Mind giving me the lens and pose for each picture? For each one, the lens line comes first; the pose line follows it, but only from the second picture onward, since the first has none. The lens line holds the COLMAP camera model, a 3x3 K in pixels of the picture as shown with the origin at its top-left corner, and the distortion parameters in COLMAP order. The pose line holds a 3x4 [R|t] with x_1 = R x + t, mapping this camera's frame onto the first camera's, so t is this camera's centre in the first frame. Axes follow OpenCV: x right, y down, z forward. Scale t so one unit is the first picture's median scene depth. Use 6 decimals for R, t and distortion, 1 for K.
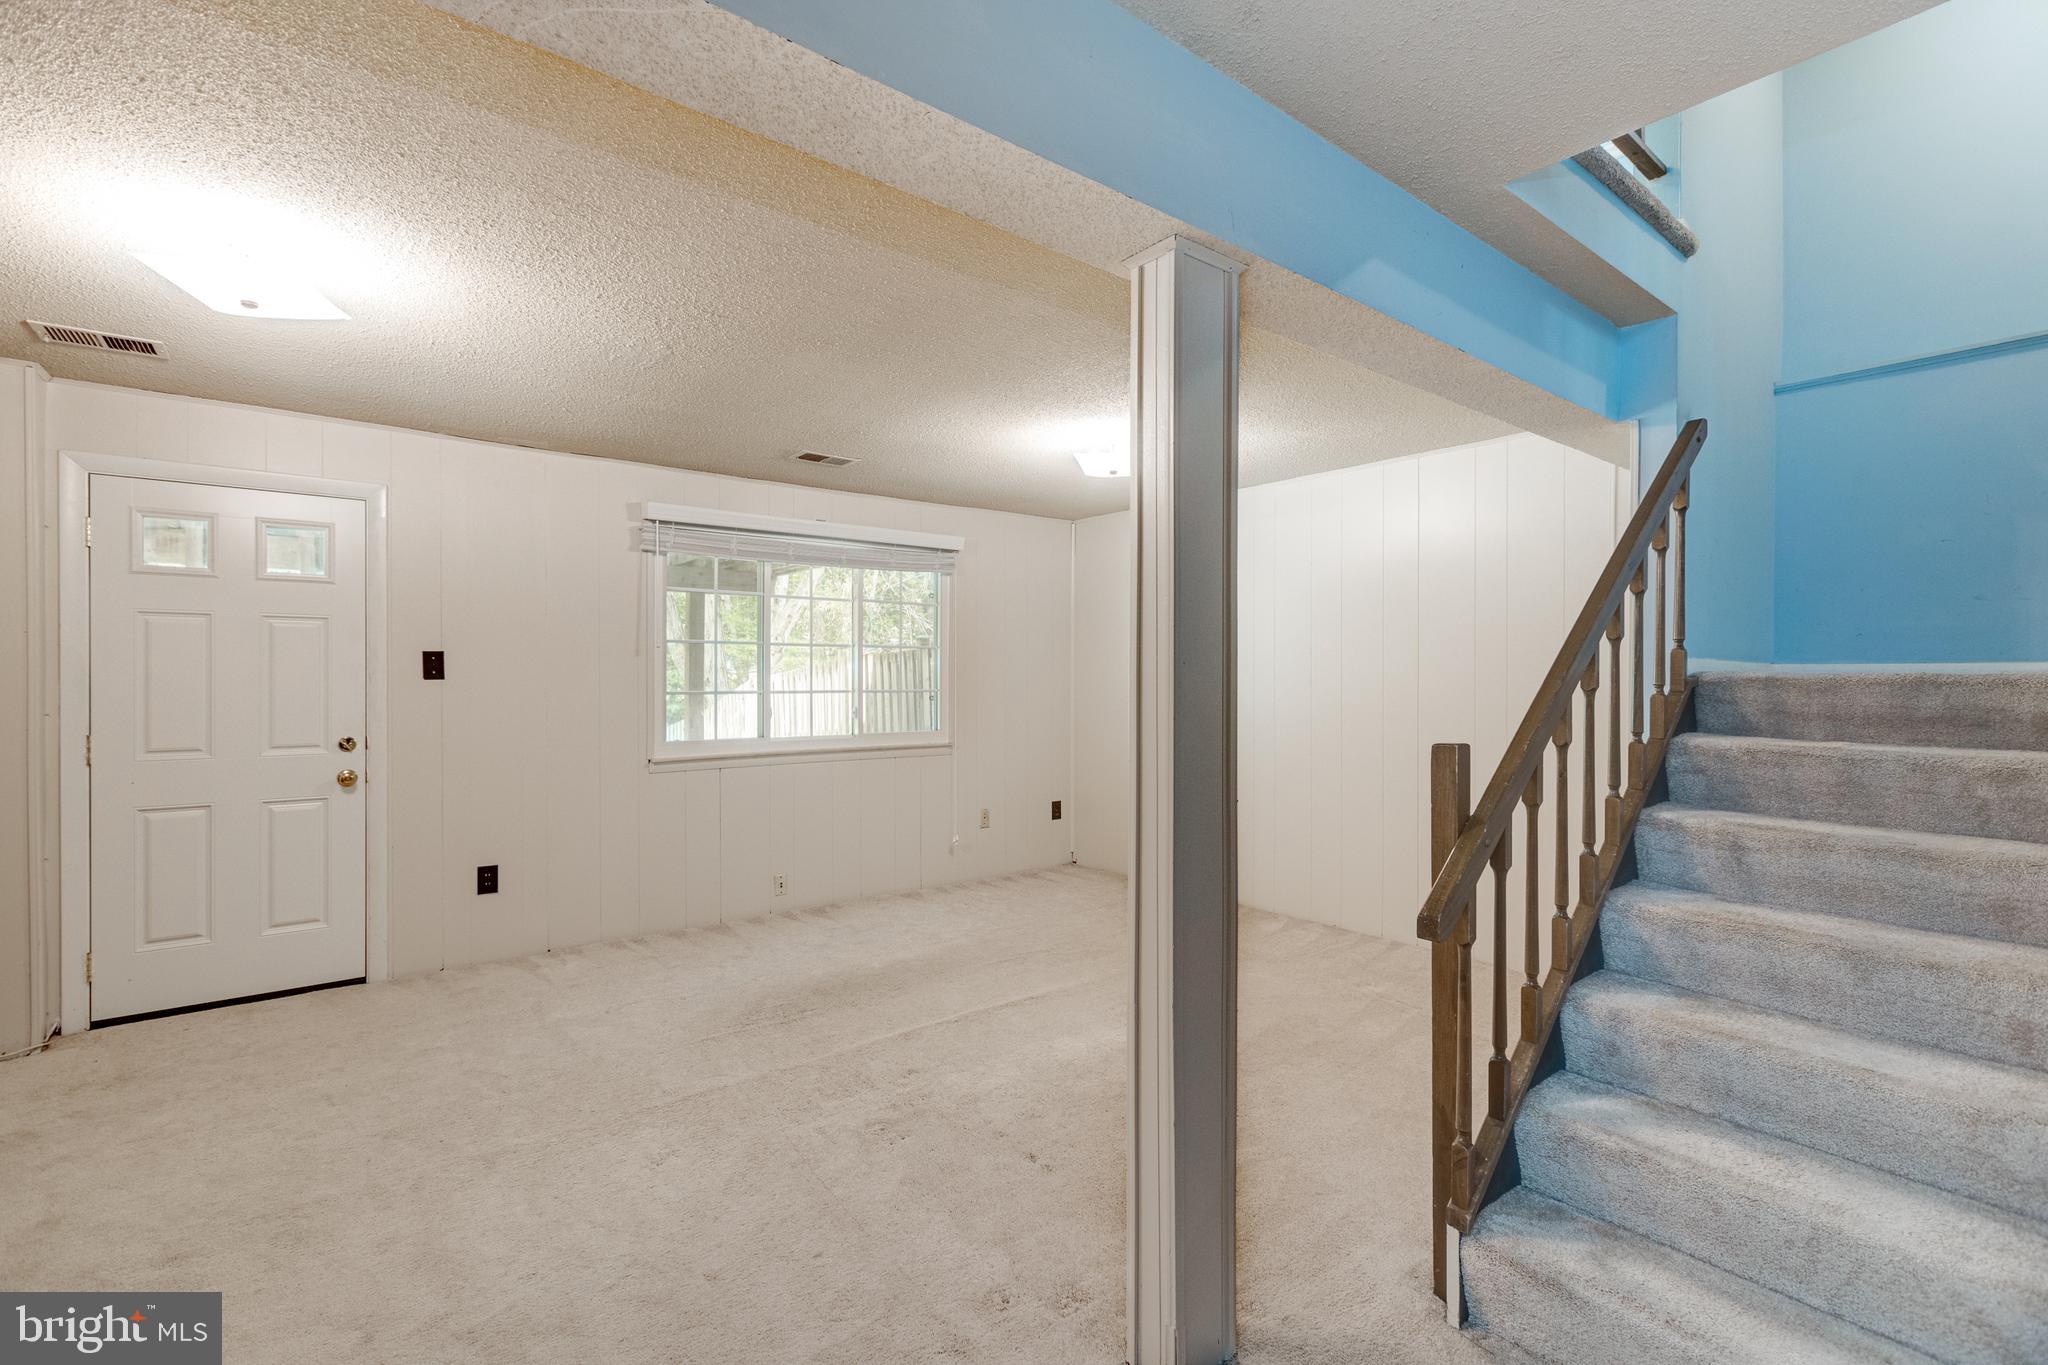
lens RADIAL K [[911.0, 0, 1031.1], [0, 911.0, 686.2], [0, 0, 1]] dist [0.003927, -0.000584]
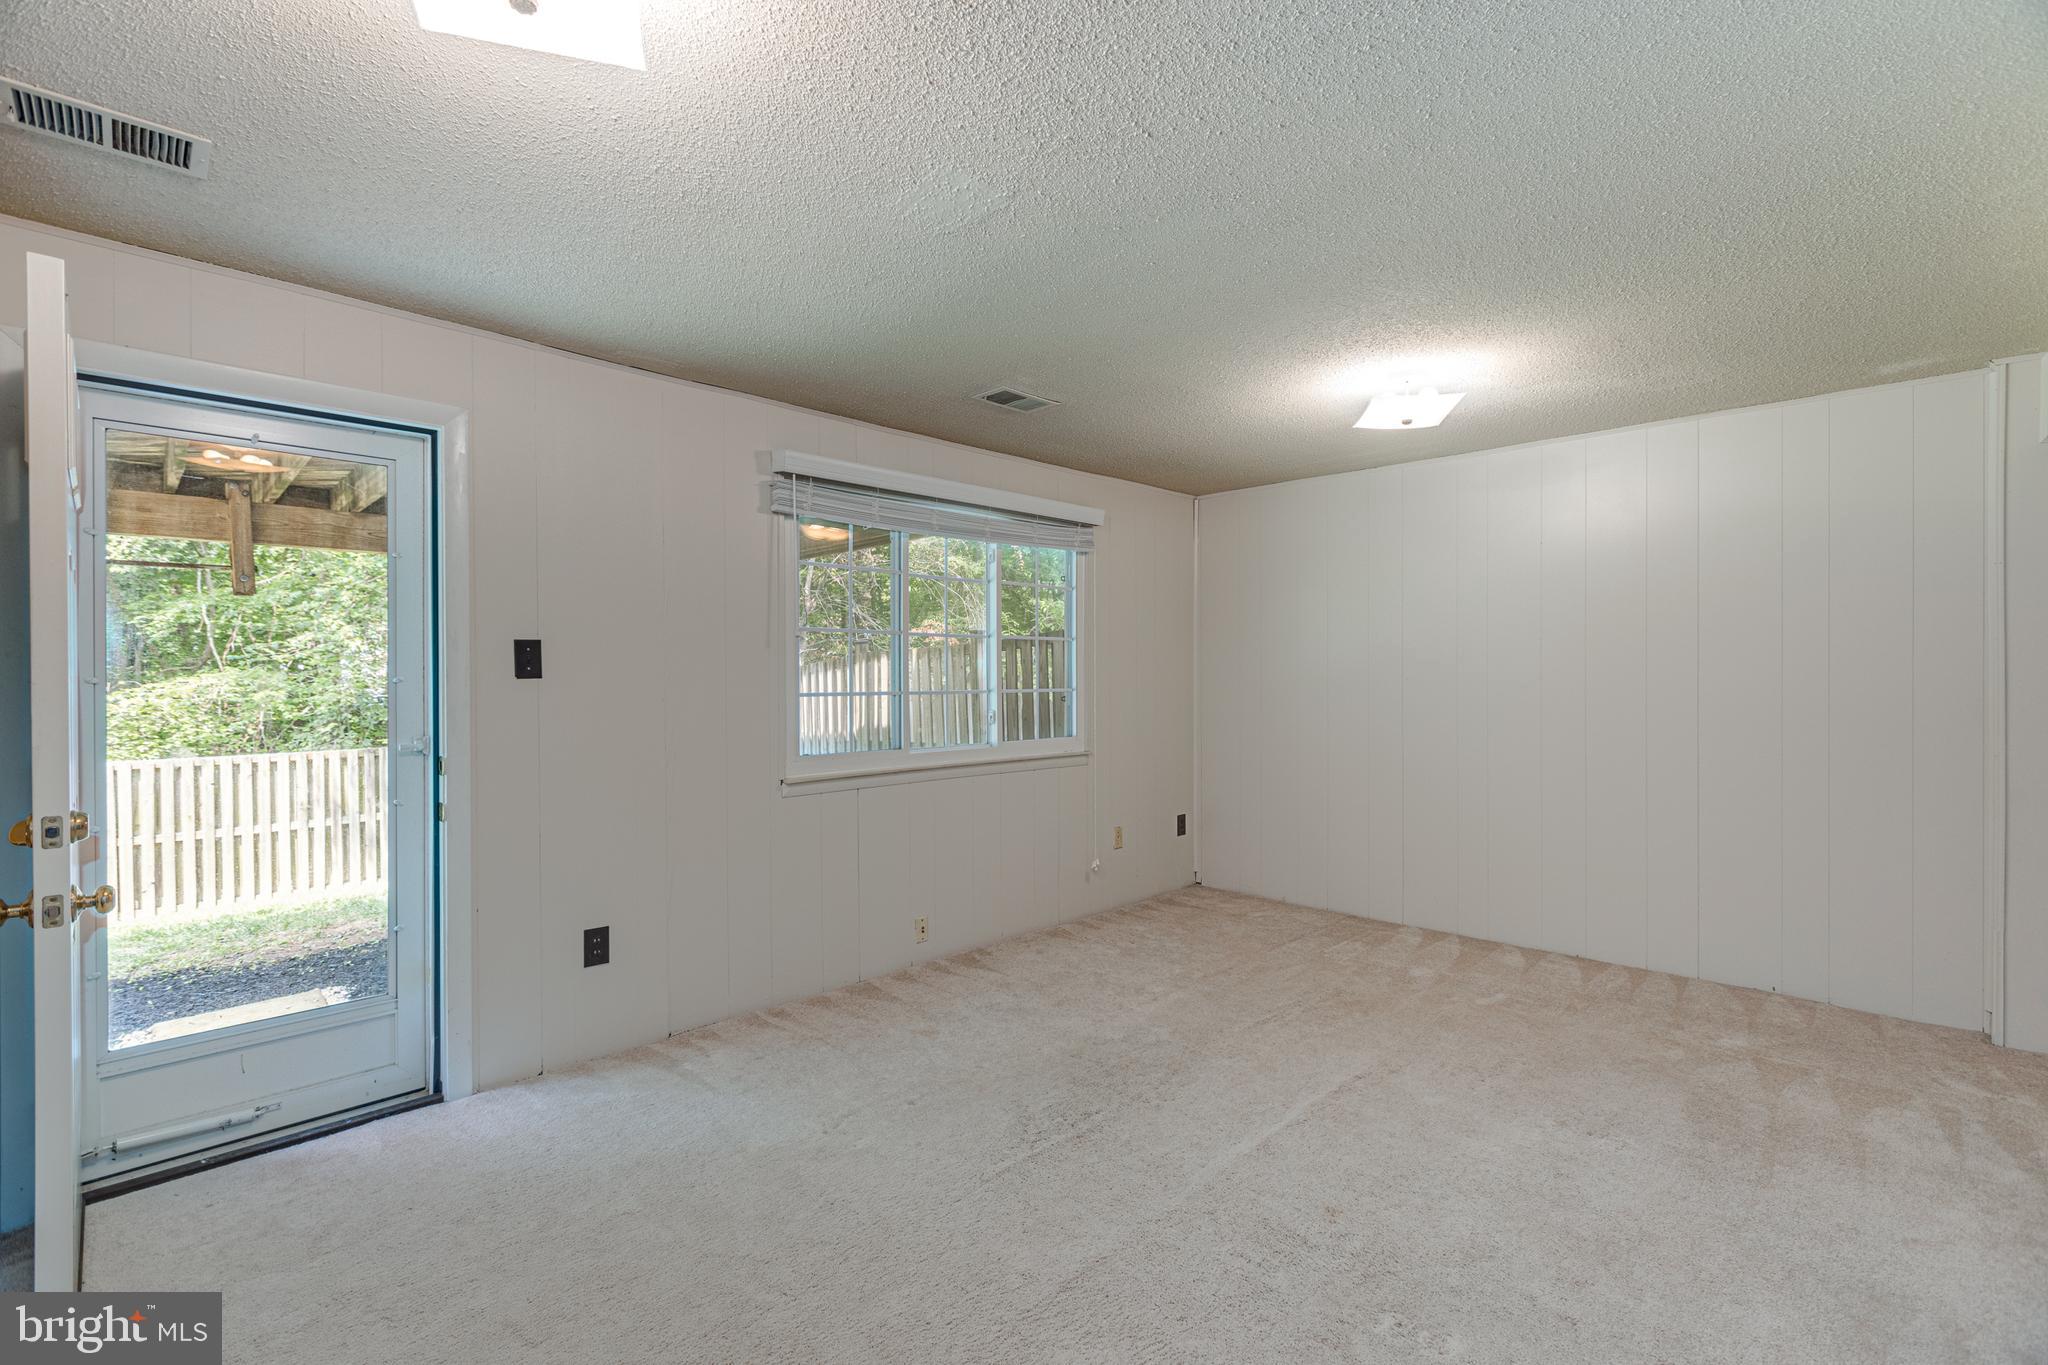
lens RADIAL K [[911.0, 0, 1032.5], [0, 911.0, 686.7], [0, 0, 1]] dist [0.003927, -0.000584]
pose [[0.993063, -0.004518, 0.117499, -0.302089], [0.004145, 0.999986, 0.003424, -0.001461], [-0.117513, -0.002913, 0.993067, 0.200913]]
